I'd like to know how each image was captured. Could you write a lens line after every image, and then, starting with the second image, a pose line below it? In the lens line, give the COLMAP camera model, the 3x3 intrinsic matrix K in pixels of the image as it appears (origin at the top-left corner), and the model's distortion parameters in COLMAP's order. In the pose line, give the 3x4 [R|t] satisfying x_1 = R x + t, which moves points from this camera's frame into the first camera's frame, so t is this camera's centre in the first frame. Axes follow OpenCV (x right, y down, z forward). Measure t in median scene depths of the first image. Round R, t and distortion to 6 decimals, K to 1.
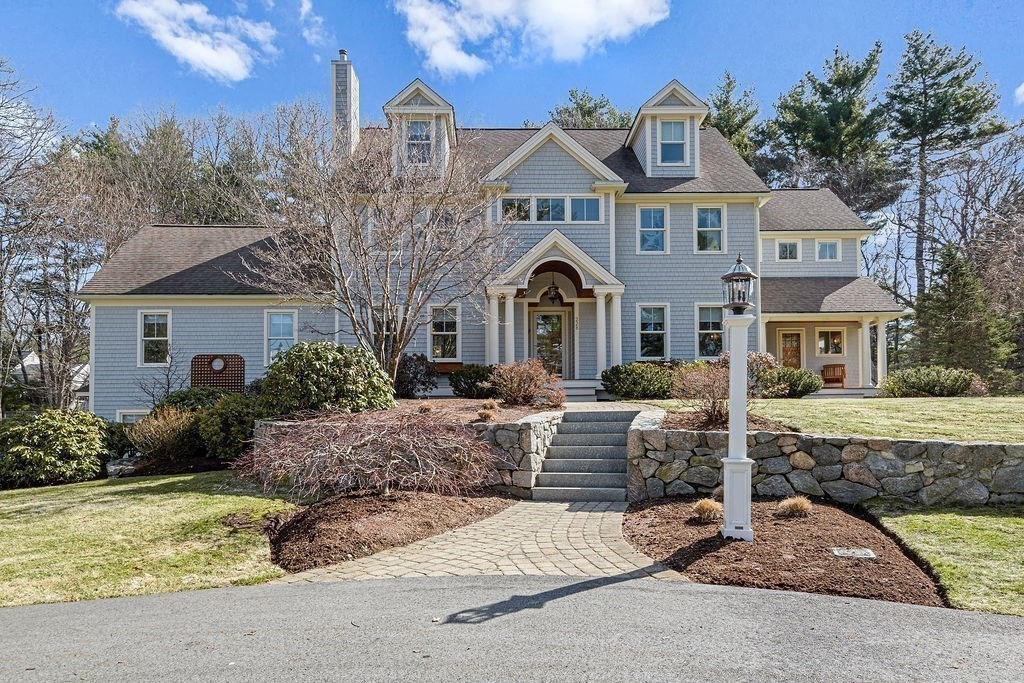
lens RADIAL K [[706.4, 0, 509.6], [0, 706.4, 418.3], [0, 0, 1]] dist [0.013843, -0.011493]
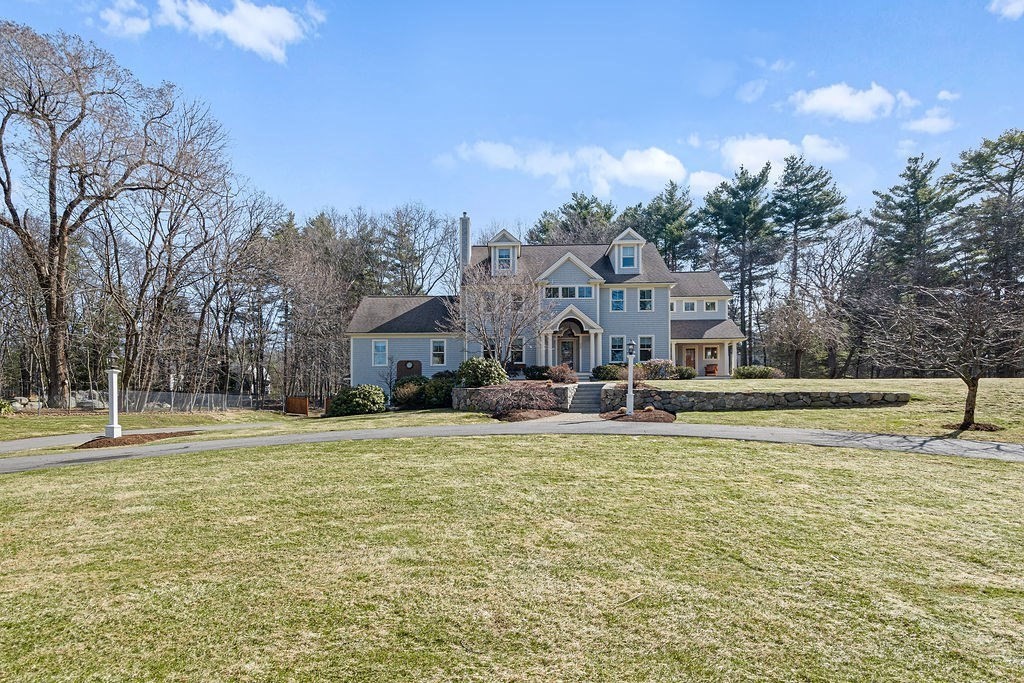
lens RADIAL K [[513.3, 0, 466.8], [0, 513.3, 406.4], [0, 0, 1]] dist [0.000405, -0.001324]
pose [[0.994140, 0.006785, -0.107890, -0.073421], [-0.005418, 0.999901, 0.012952, 0.028917], [0.107967, -0.012291, 0.994078, -0.546220]]
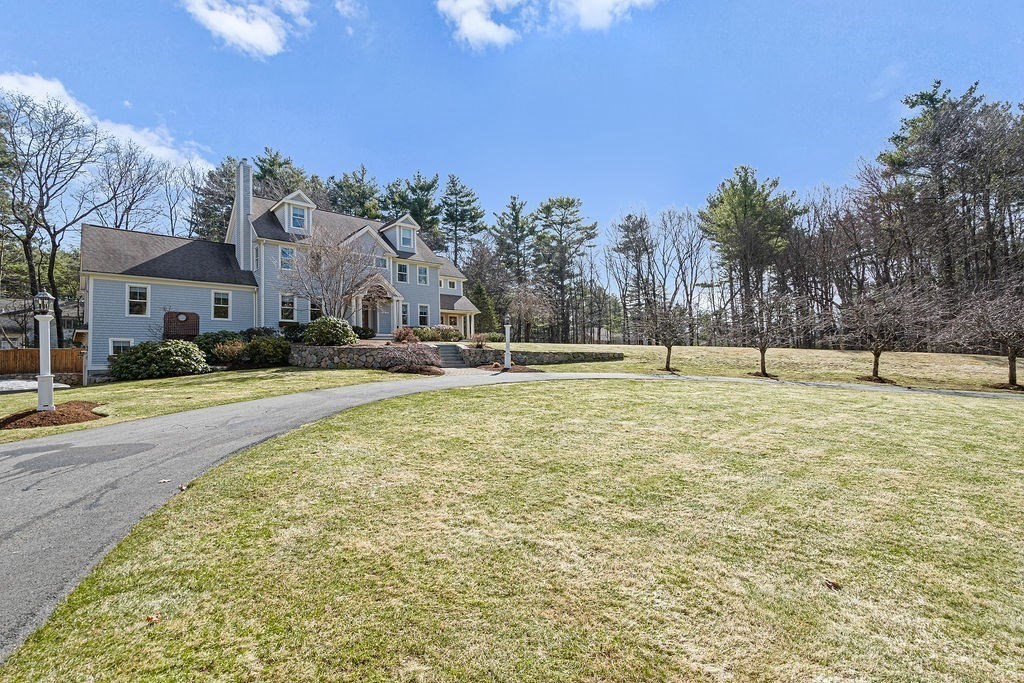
lens RADIAL K [[500.3, 0, 507.5], [0, 500.3, 339.4], [0, 0, 1]] dist [-0.002228, -0.000113]
pose [[0.753191, 0.023069, 0.657397, -0.651436], [-0.000666, 0.999411, -0.034307, 0.025855], [-0.657801, 0.025402, 0.752763, -0.547559]]
